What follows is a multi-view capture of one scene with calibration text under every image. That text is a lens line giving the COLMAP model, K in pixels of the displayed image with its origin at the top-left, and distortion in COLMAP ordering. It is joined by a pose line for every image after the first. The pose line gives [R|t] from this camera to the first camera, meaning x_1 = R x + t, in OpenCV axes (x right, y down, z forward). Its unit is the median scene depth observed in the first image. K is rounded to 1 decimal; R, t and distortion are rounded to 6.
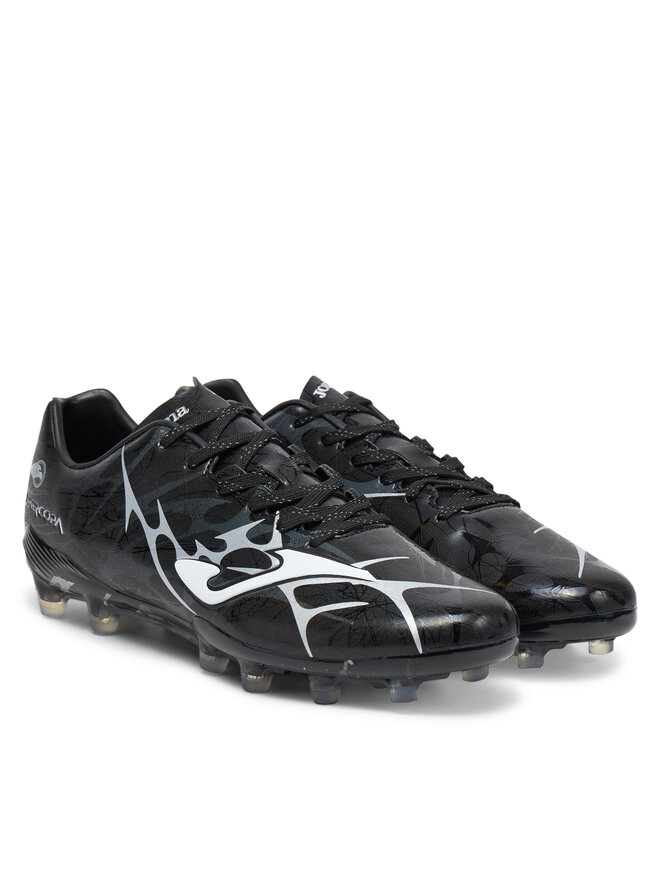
lens RADIAL K [[2579.1, 0, 331.8], [0, 2579.1, 439.2], [0, 0, 1]] dist [-1.587650, 0.000000]
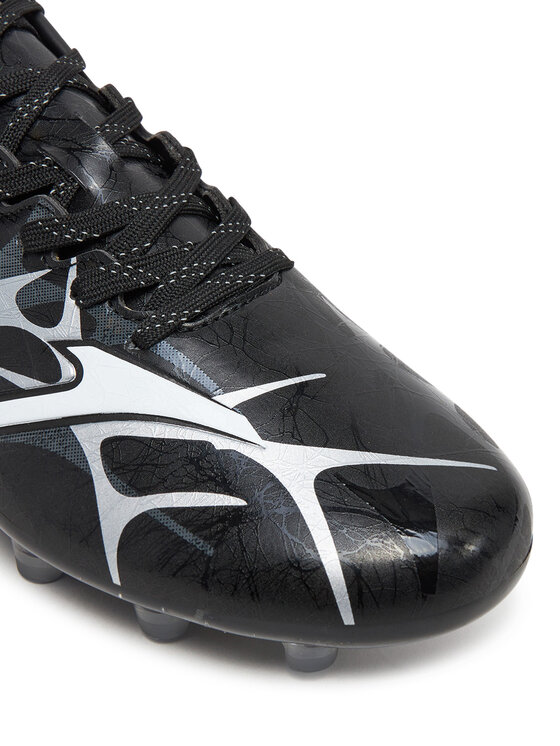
lens RADIAL K [[1527.8, 0, 279.4], [0, 1527.8, 372.7], [0, 0, 1]] dist [0.043817, 0.000000]
pose [[0.999381, 0.004458, 0.034910, 0.010073], [-0.017740, 0.920514, 0.390307, -0.073499], [-0.030395, -0.390685, 0.920023, 0.710898]]
